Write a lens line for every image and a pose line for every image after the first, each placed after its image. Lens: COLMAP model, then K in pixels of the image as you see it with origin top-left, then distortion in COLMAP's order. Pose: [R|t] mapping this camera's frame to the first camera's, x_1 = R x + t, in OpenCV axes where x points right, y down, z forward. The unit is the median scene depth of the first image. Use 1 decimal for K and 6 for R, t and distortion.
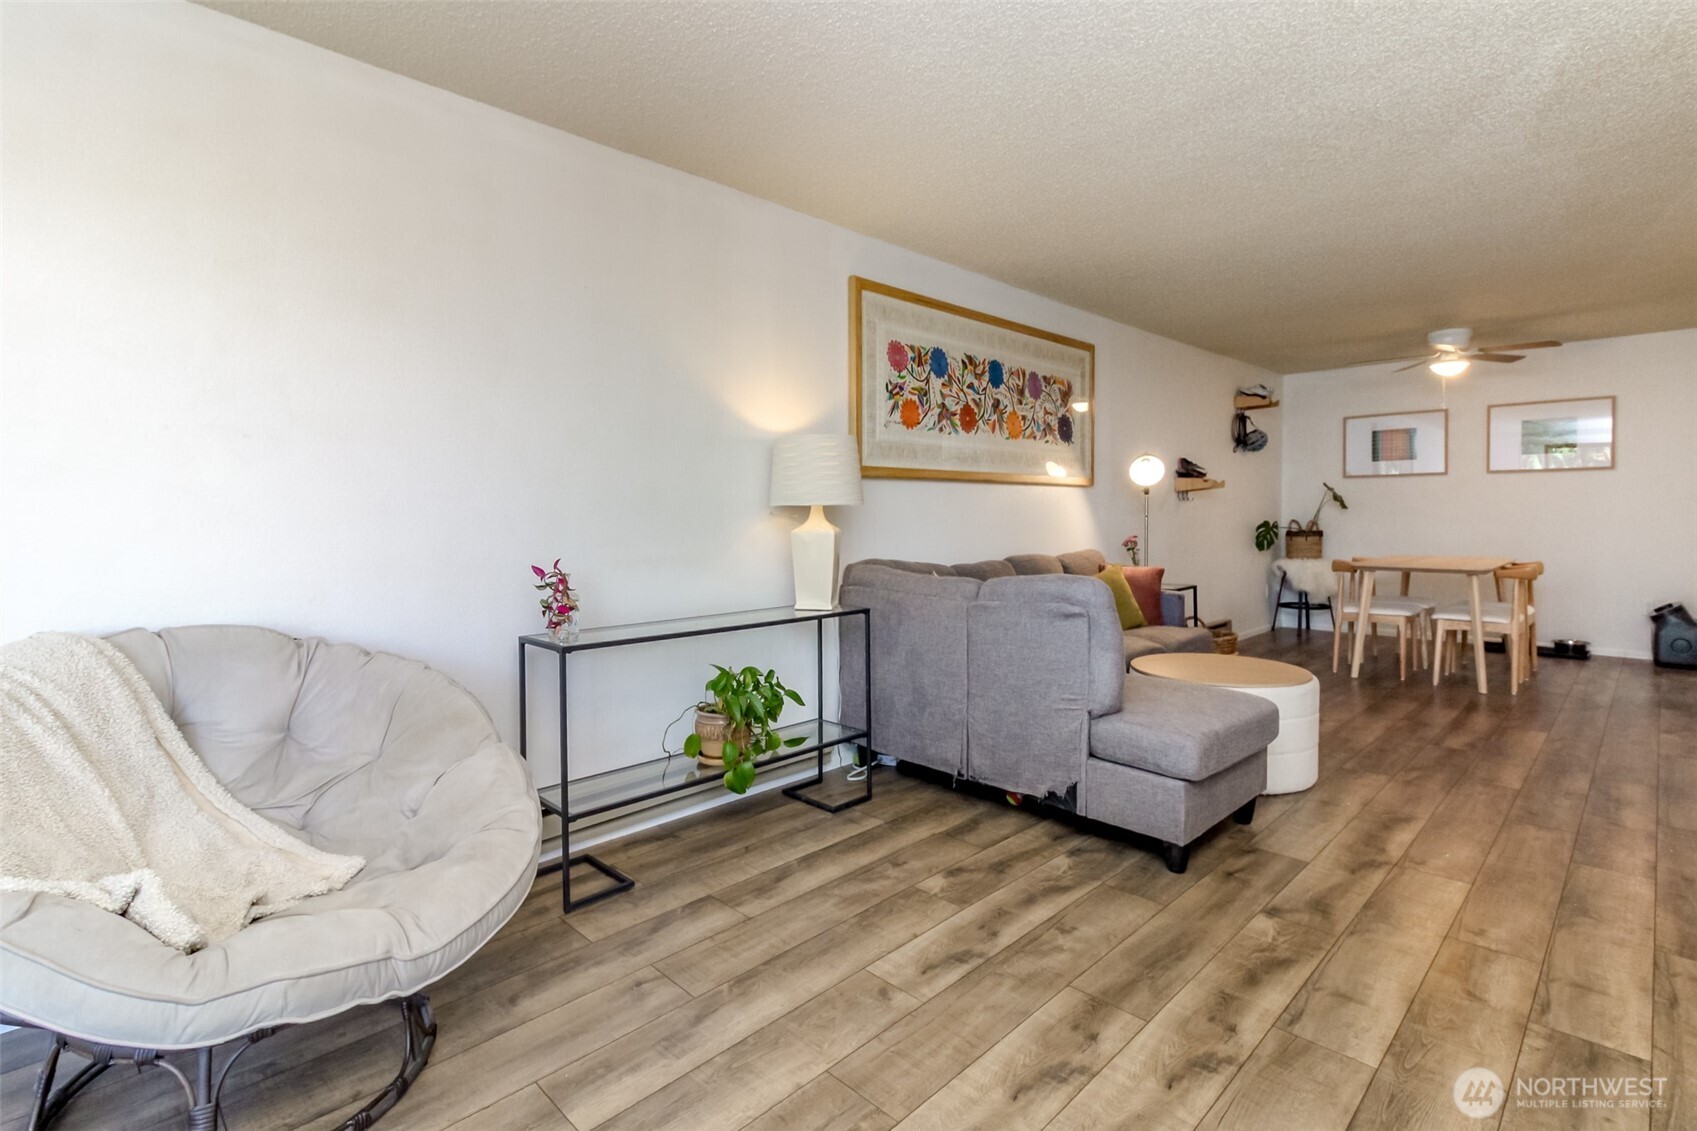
lens RADIAL K [[807.6, 0, 842.8], [0, 807.6, 531.5], [0, 0, 1]] dist [0.000523, -0.000707]
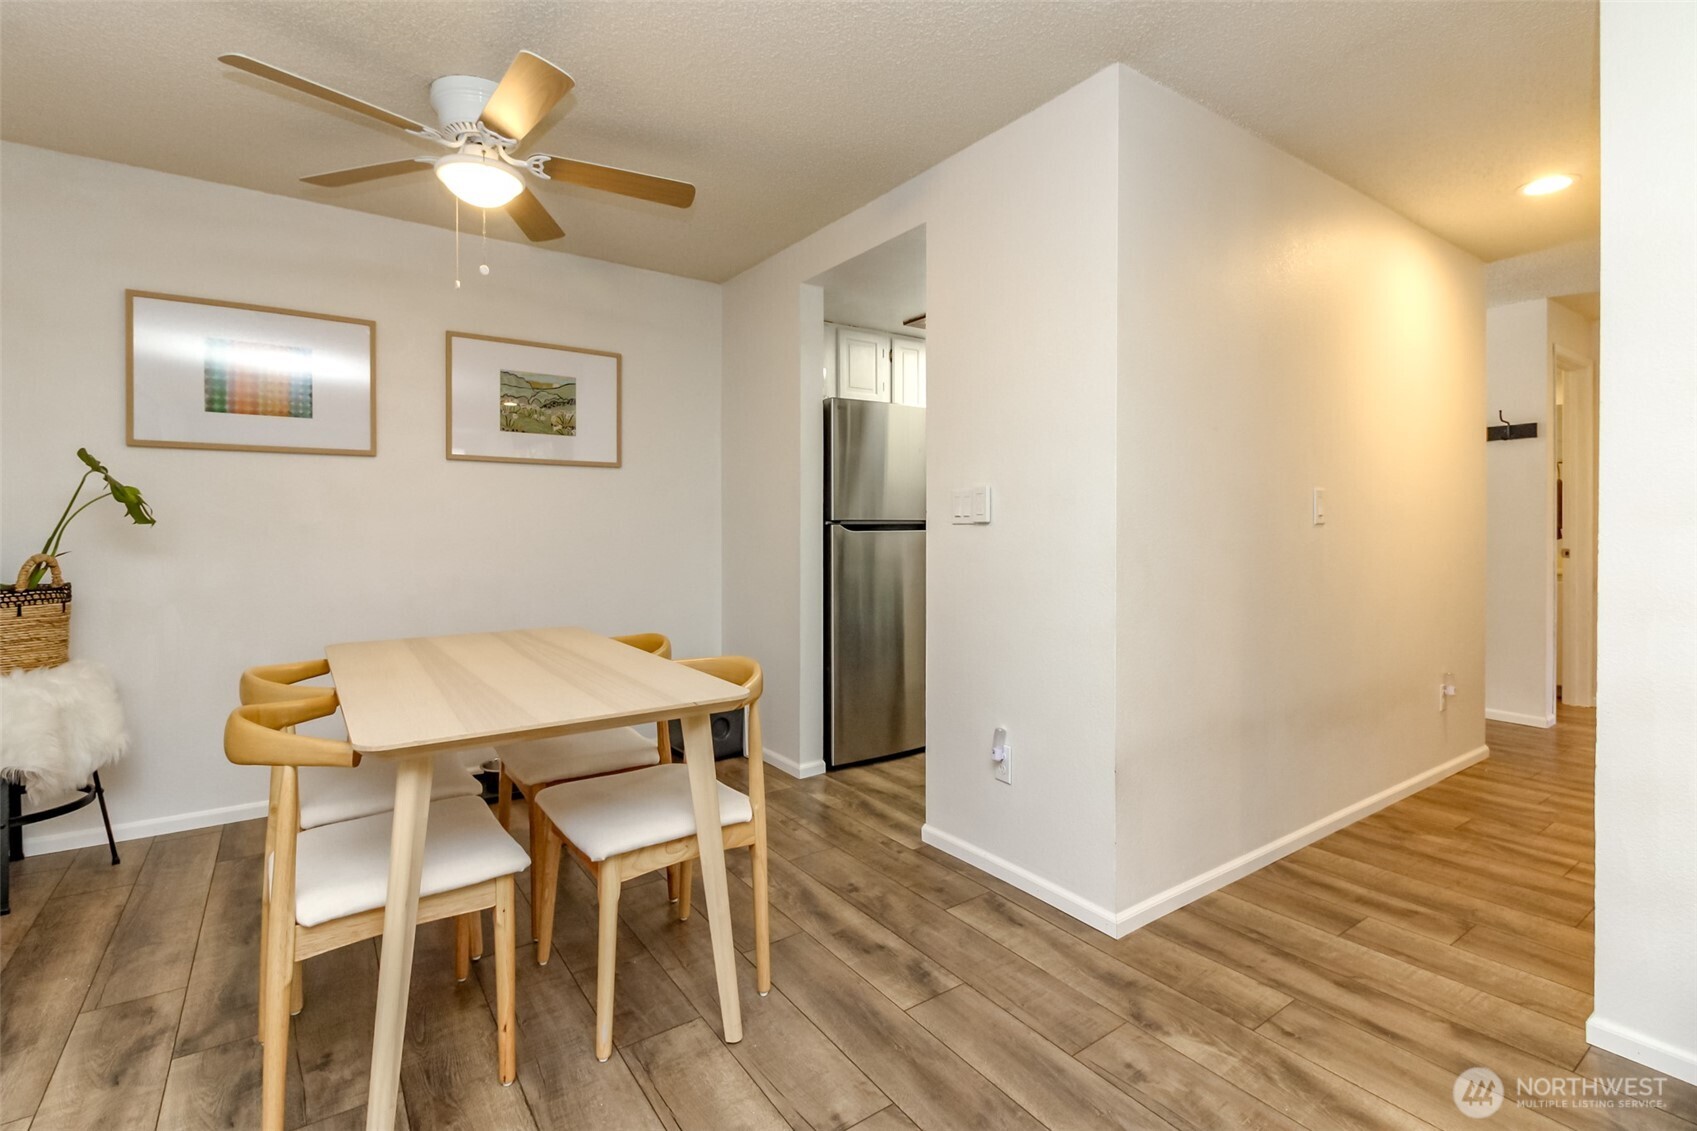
lens RADIAL K [[770.4, 0, 843.9], [0, 770.4, 529.5], [0, 0, 1]] dist [0.000750, -0.000226]
pose [[0.173067, 0.003351, 0.984904, 0.569881], [0.025044, 0.999656, -0.007802, -0.025300], [-0.984592, 0.026016, 0.172923, 1.085255]]
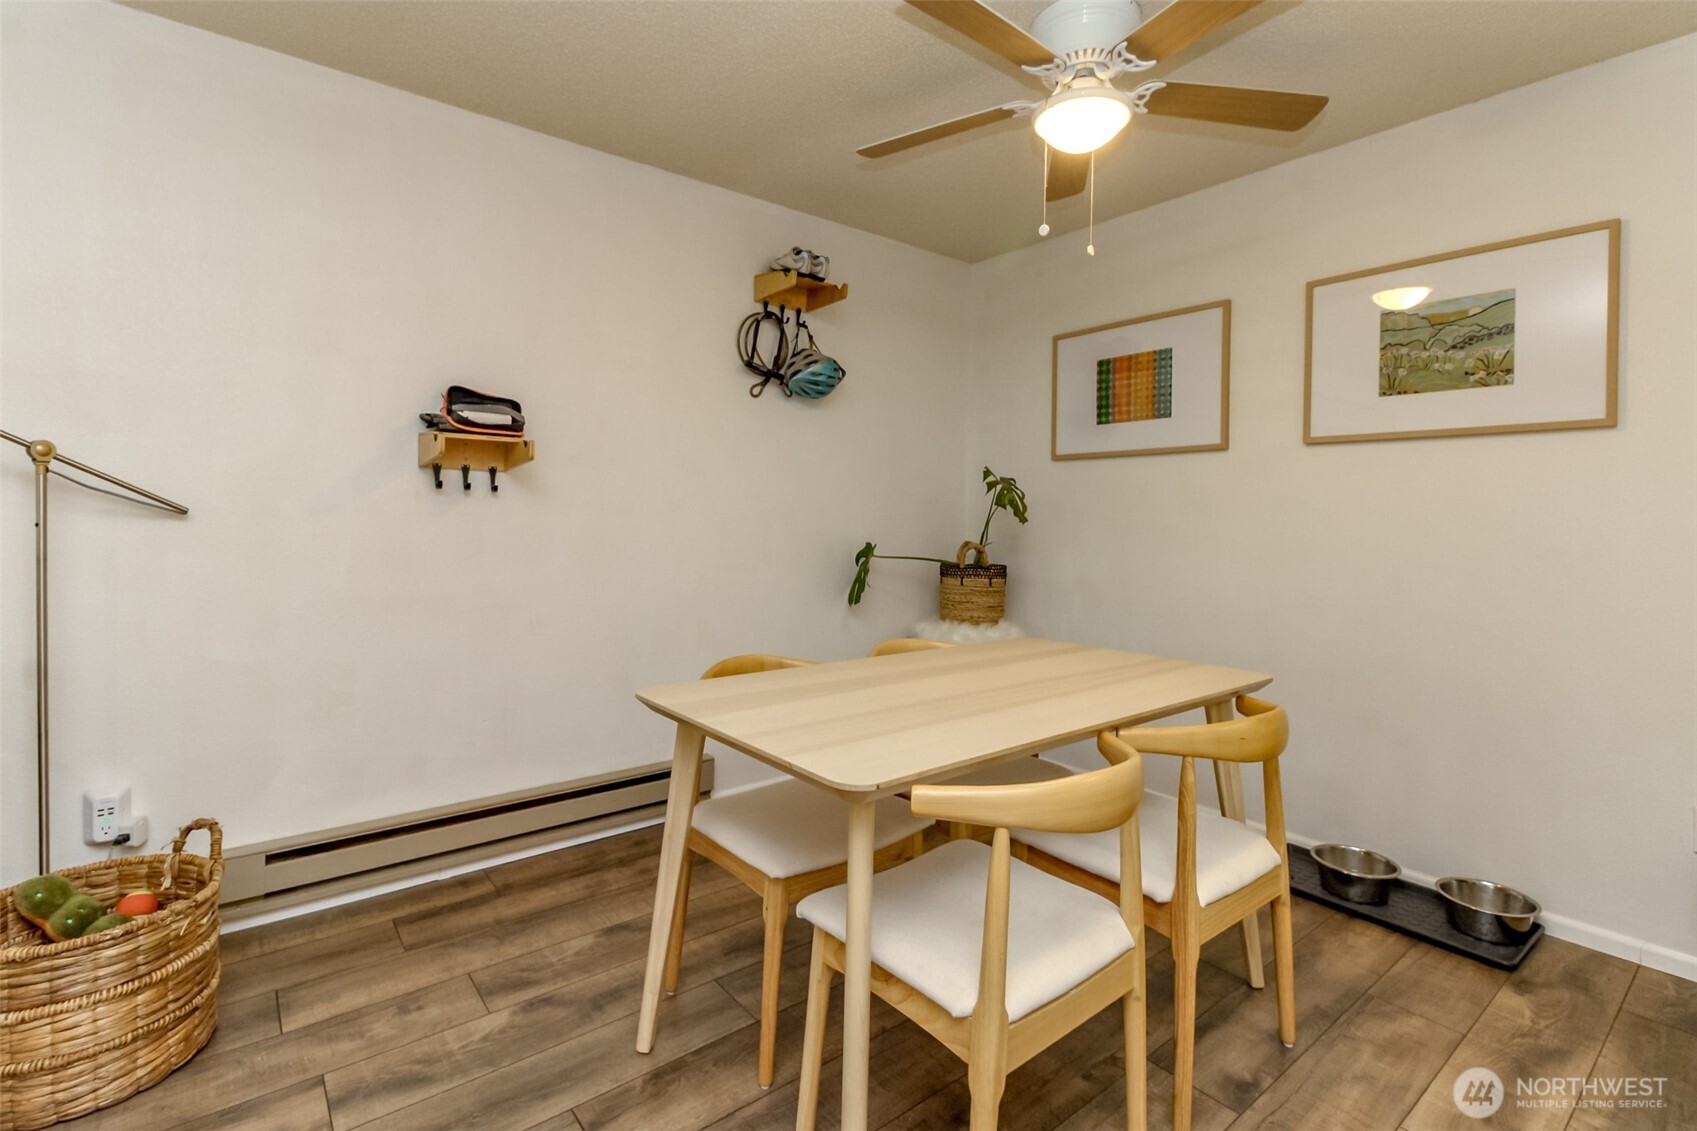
lens RADIAL K [[779.6, 0, 849.9], [0, 779.6, 527.2], [0, 0, 1]] dist [0.016862, -0.007786]
pose [[0.994311, 0.021533, -0.104321, 0.995103], [-0.023299, 0.999605, -0.015730, -0.027034], [0.103941, 0.018071, 0.994419, 0.939099]]
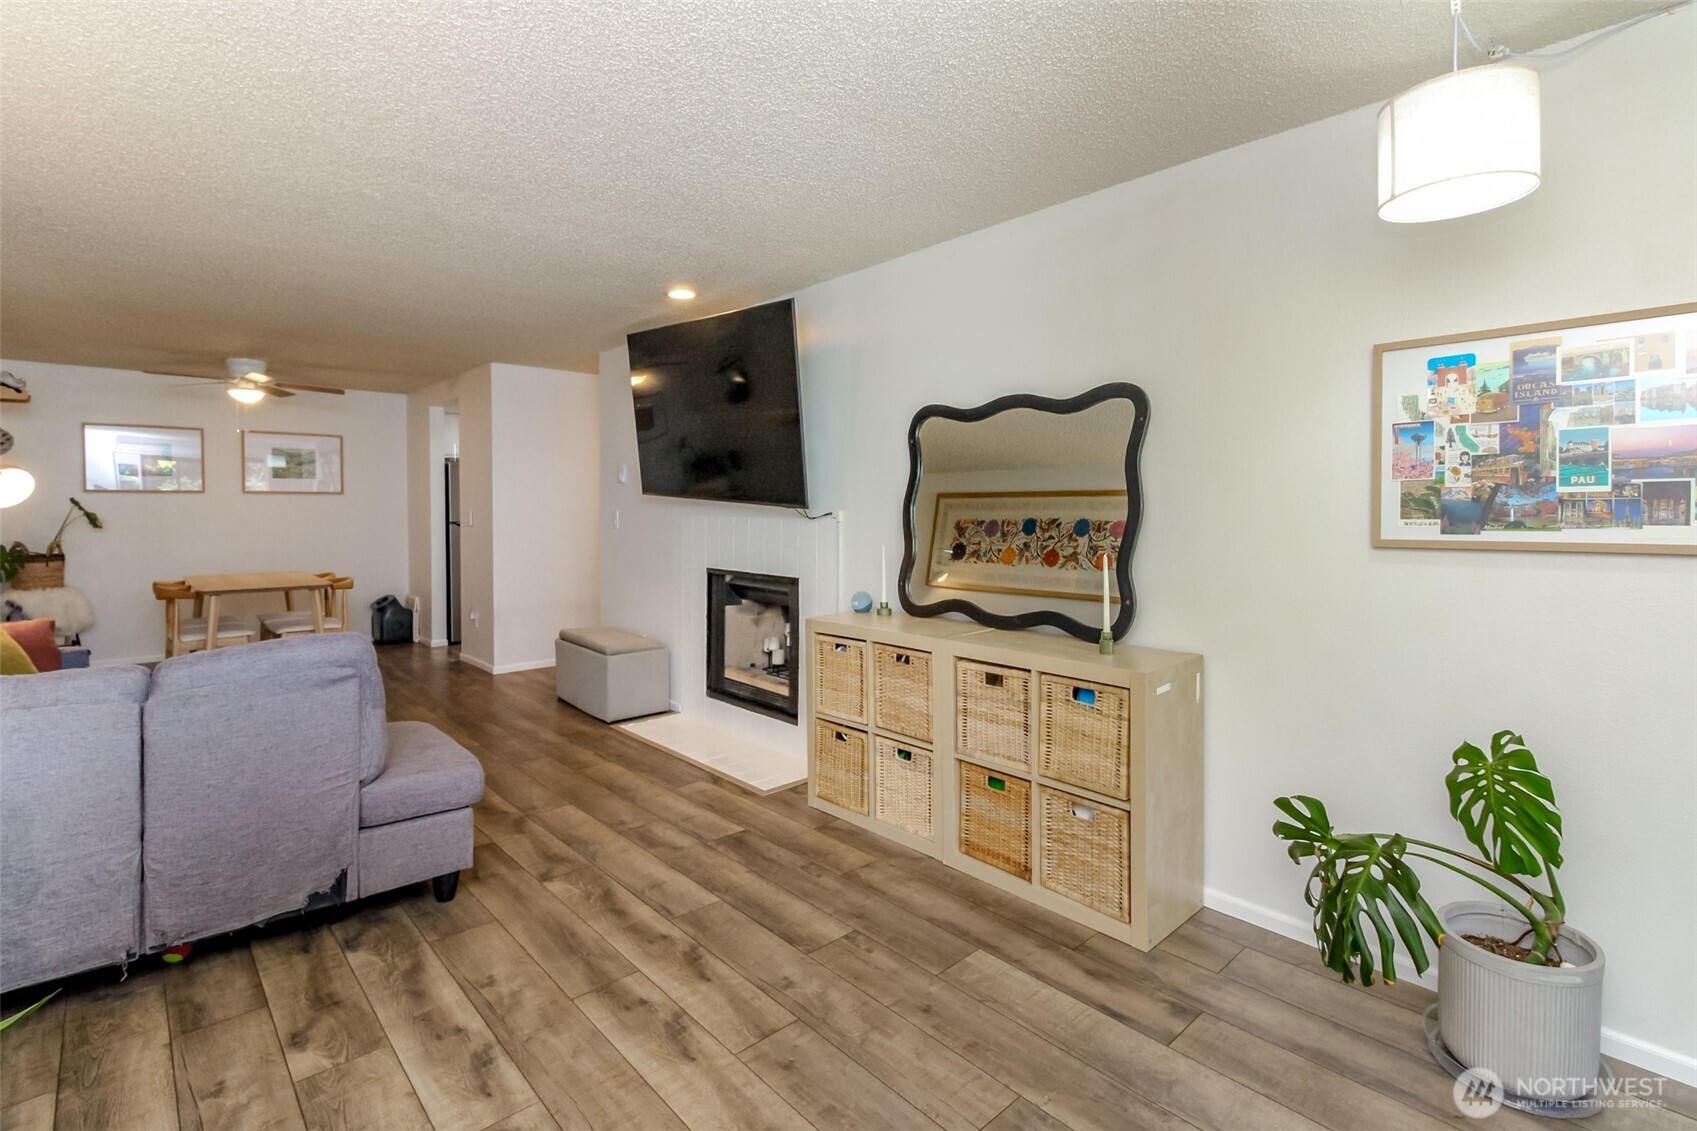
lens RADIAL K [[792.4, 0, 837.3], [0, 792.4, 525.0], [0, 0, 1]] dist [0.019272, -0.012359]
pose [[0.042672, -0.015882, 0.998963, -0.370784], [0.025181, 0.999573, 0.014816, -0.041730], [-0.998772, 0.024522, 0.043054, 0.277850]]
